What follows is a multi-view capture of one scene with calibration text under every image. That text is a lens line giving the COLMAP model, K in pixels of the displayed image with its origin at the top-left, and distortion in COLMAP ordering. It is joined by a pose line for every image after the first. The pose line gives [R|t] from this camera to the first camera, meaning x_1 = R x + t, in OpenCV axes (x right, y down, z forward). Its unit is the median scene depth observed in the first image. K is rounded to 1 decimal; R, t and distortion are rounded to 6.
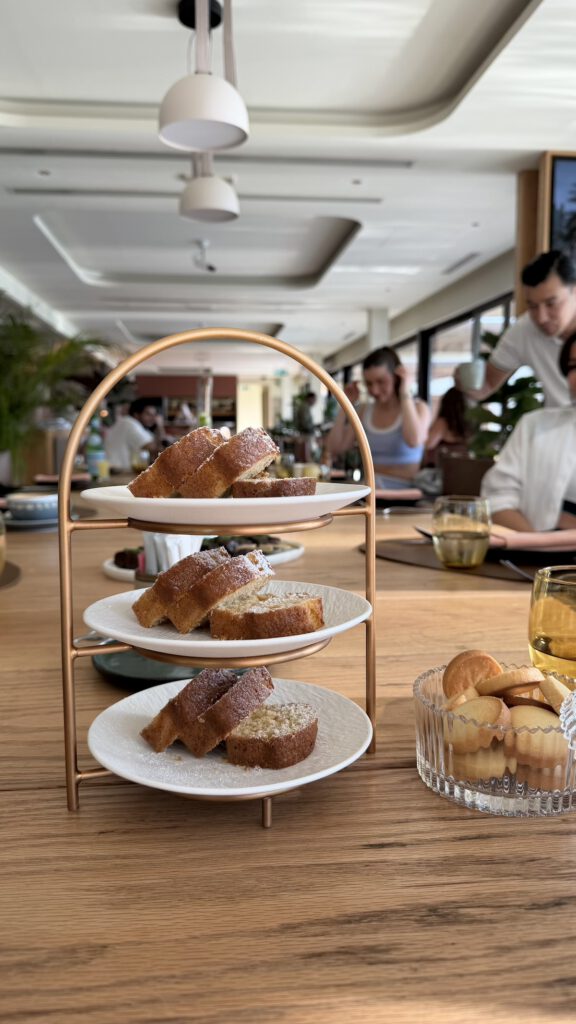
lens RADIAL K [[698.4, 0, 288.0], [0, 698.4, 512.0], [0, 0, 1]] dist [0.182547, 0.000379]
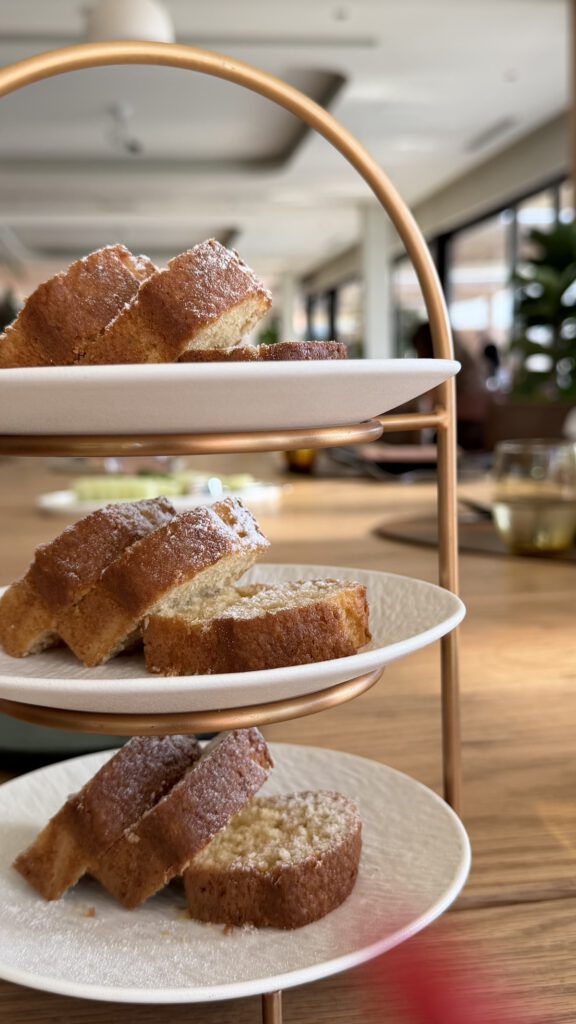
lens RADIAL K [[1001.3, 0, 288.0], [0, 1001.3, 512.0], [0, 0, 1]] dist [0.141302, -0.010622]
pose [[0.999072, -0.030068, 0.030850, -0.027862], [0.029464, 0.999369, 0.019836, 0.053174], [-0.031427, -0.018908, 0.999327, 0.284032]]
